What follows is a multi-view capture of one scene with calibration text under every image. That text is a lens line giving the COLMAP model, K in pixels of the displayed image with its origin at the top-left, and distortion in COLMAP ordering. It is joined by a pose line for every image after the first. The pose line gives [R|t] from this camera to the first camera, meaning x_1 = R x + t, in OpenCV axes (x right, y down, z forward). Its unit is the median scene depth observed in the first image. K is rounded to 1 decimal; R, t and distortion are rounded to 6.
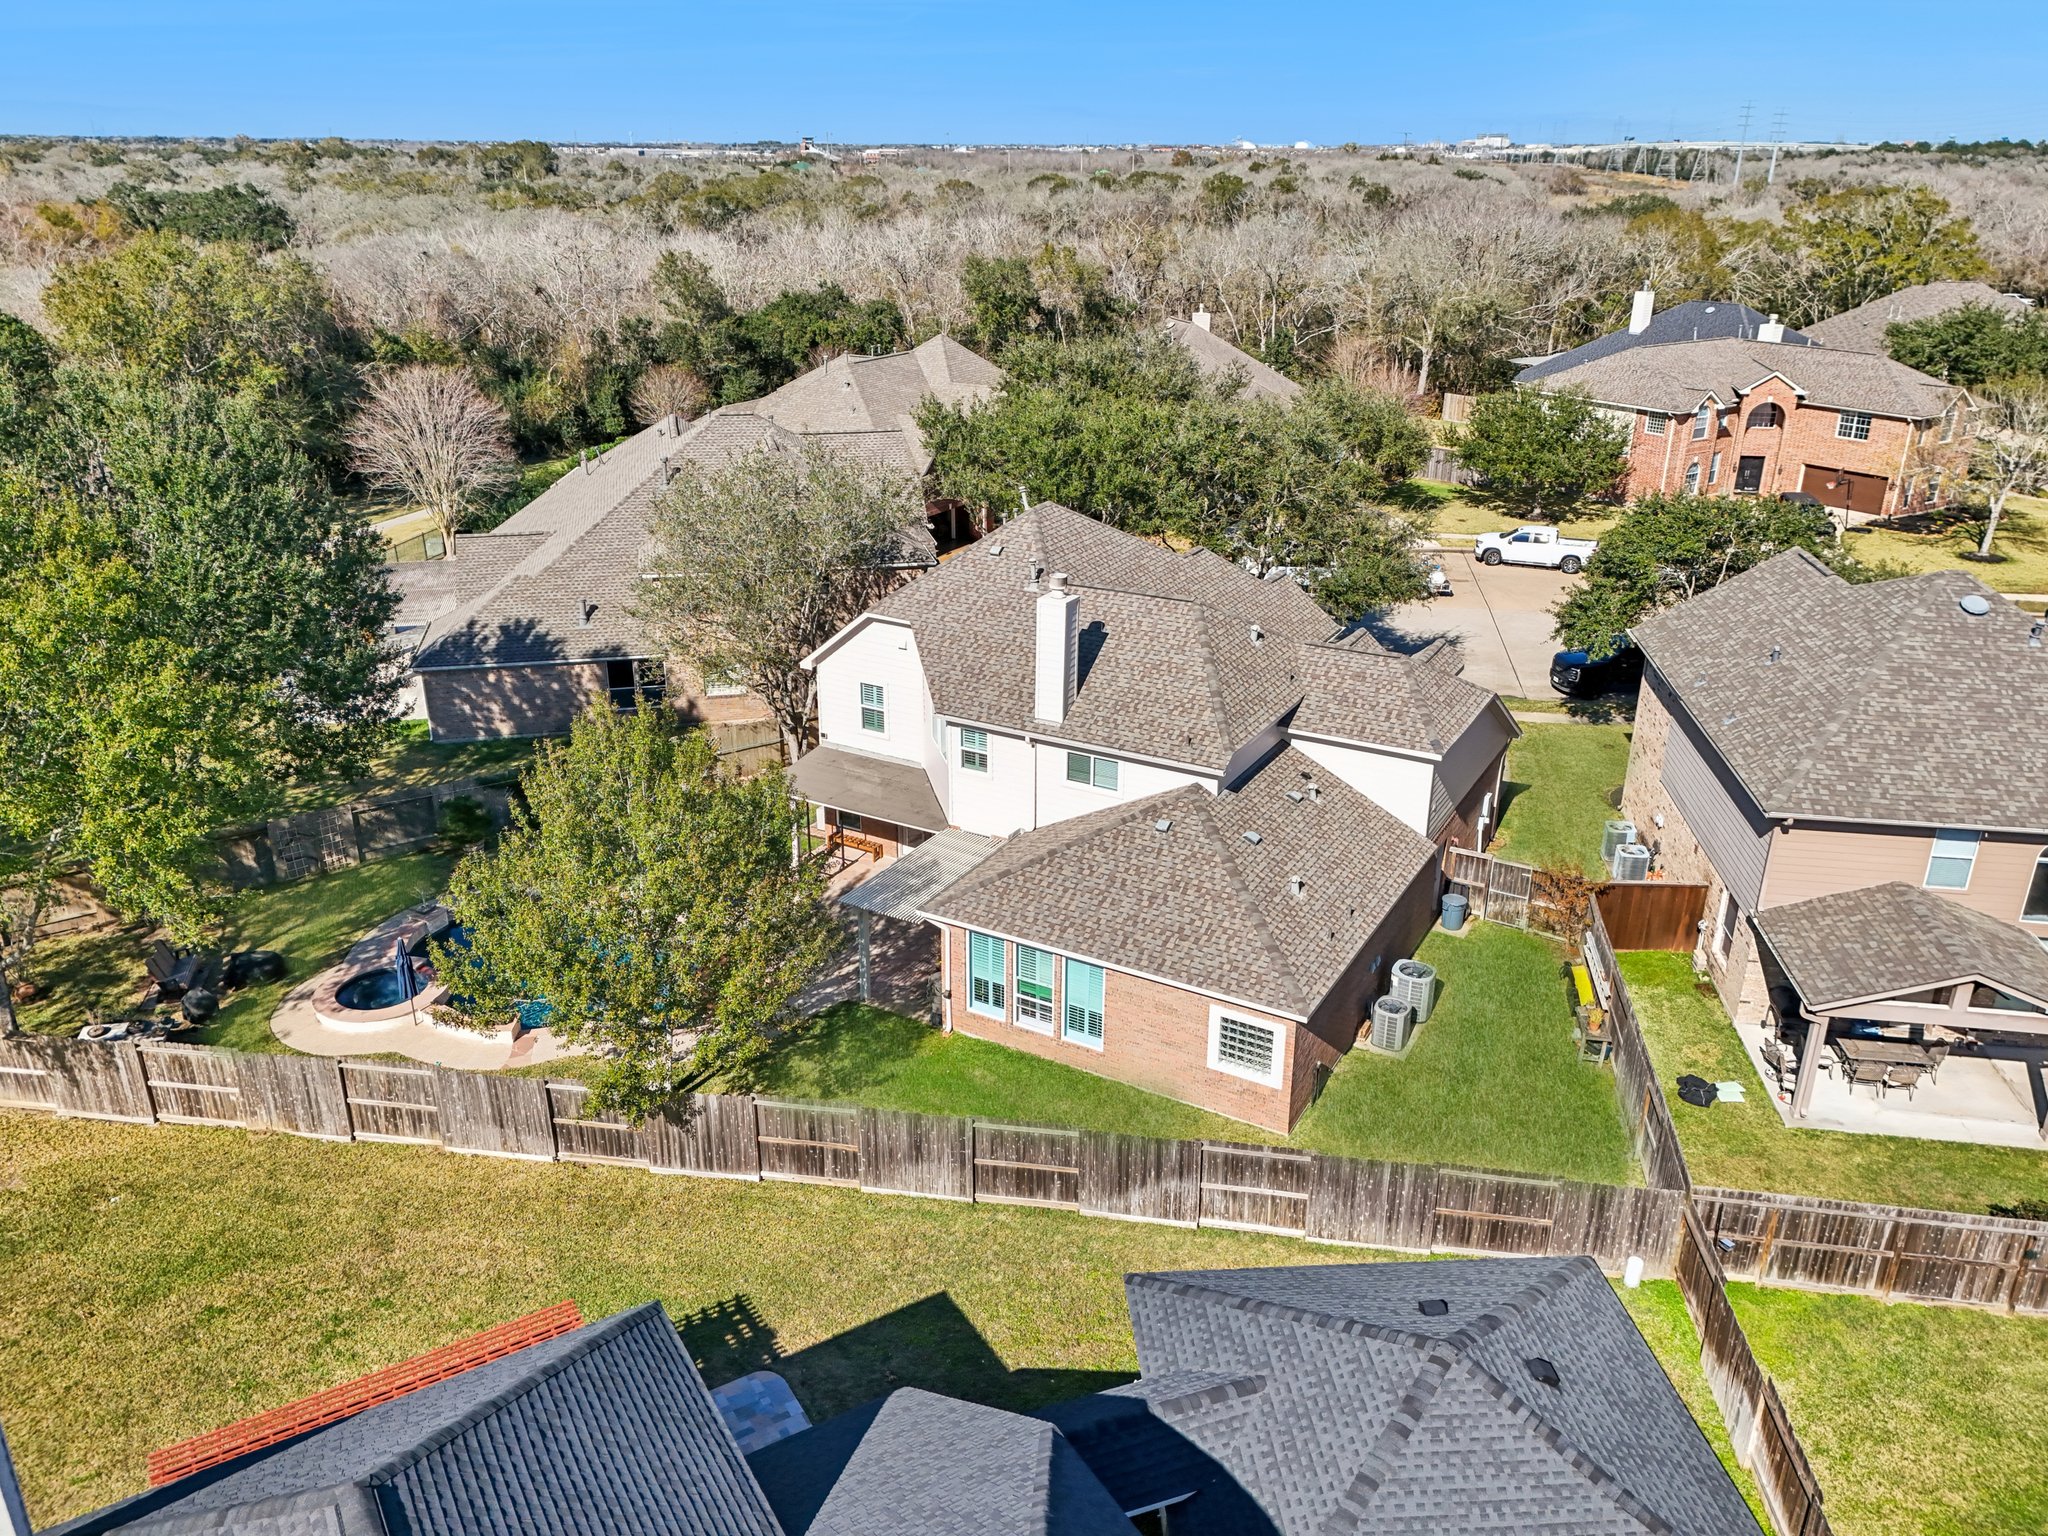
lens RADIAL K [[1502.4, 0, 1014.4], [0, 1502.4, 764.4], [0, 0, 1]] dist [0.052469, -0.046604]
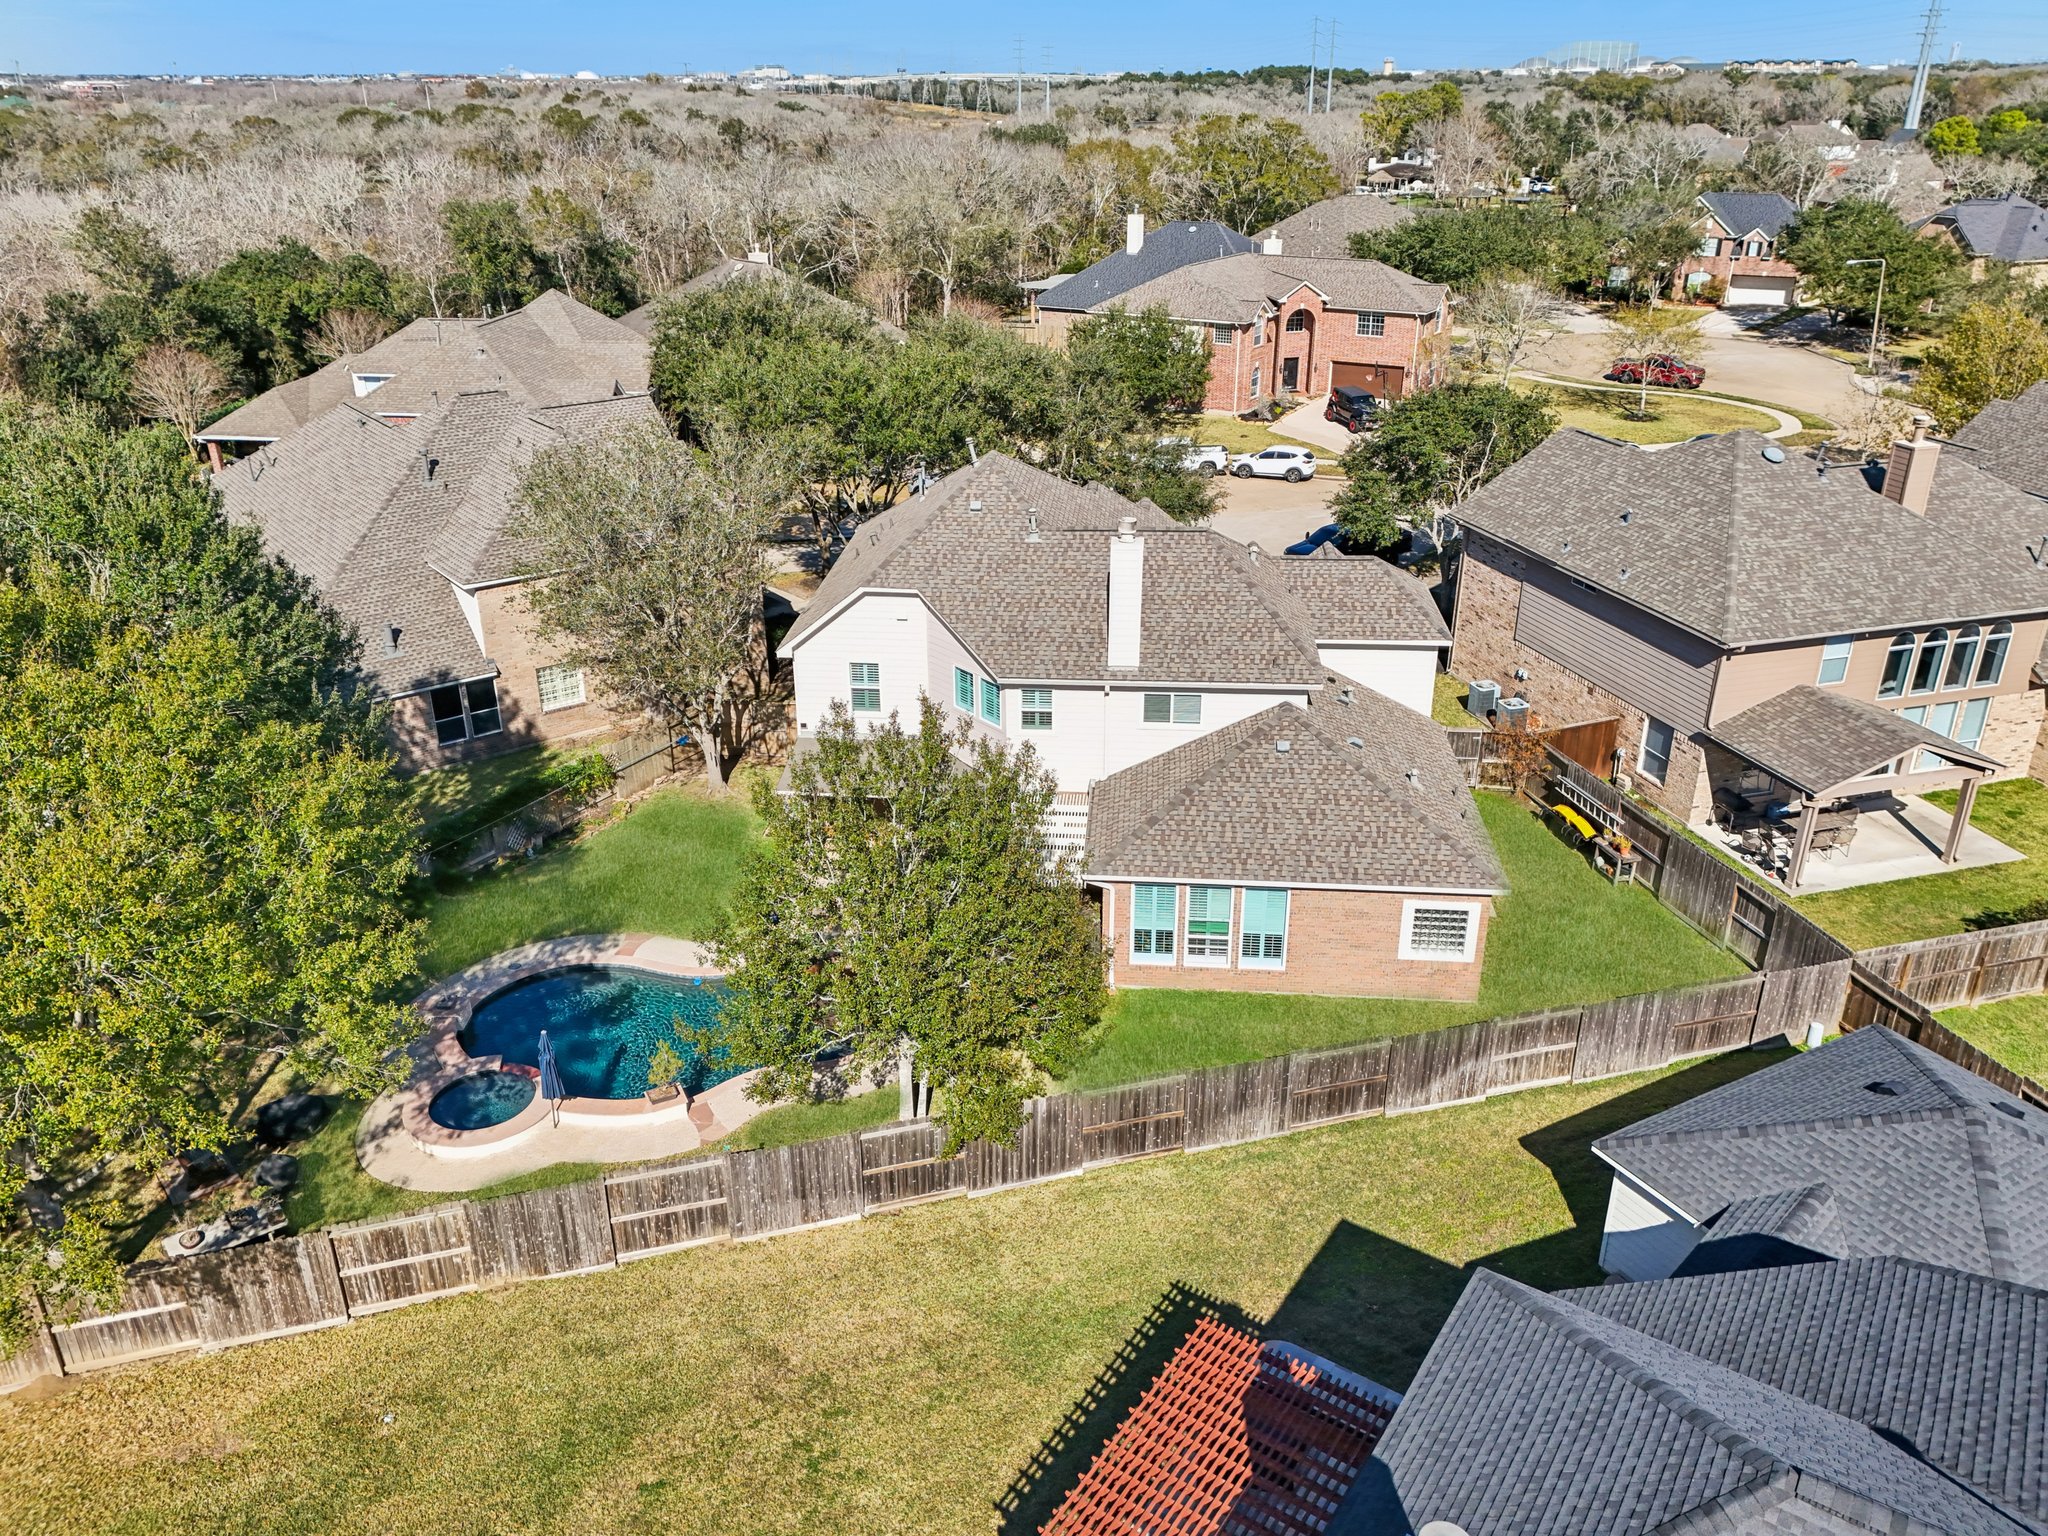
lens RADIAL K [[1502.4, 0, 1014.4], [0, 1502.4, 764.4], [0, 0, 1]] dist [0.052469, -0.046604]
pose [[0.909353, -0.179661, 0.375232, -0.436863], [0.165228, 0.983726, 0.070587, -0.048039], [-0.381807, -0.002190, 0.924239, 0.104563]]
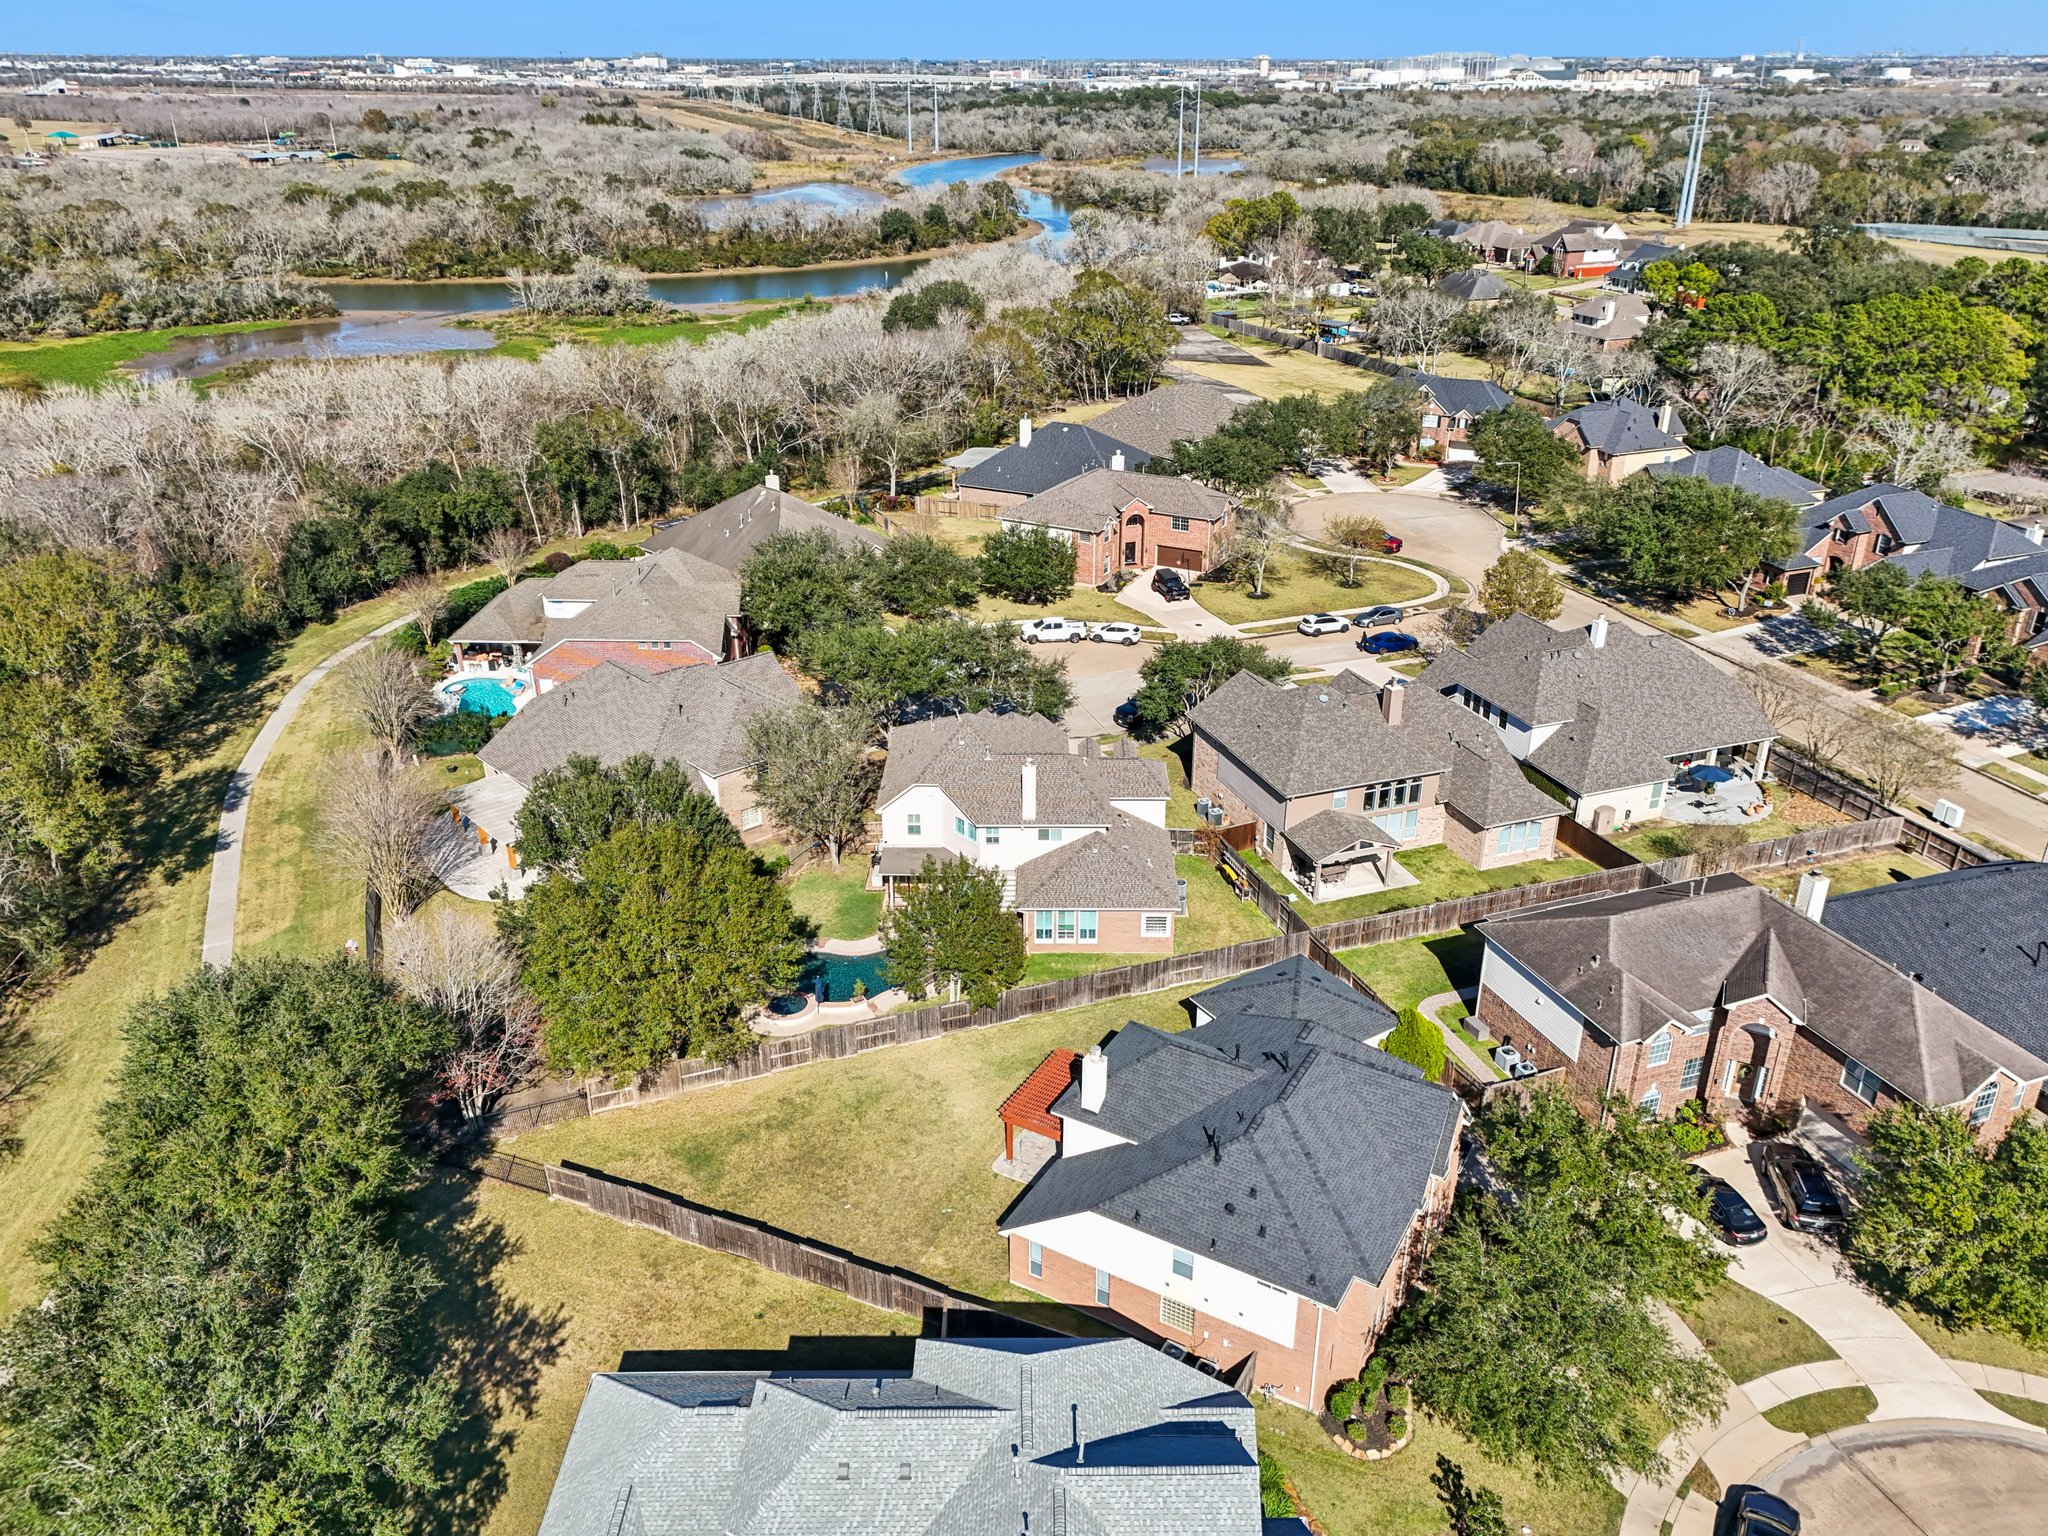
lens RADIAL K [[1481.6, 0, 1024.0], [0, 1481.6, 768.0], [0, 0, 1]] dist [0.105013, -0.106043]
pose [[0.875082, -0.208992, 0.436524, -1.007843], [0.187355, 0.977917, 0.092607, -0.331133], [-0.446239, 0.000746, 0.894914, -1.116517]]
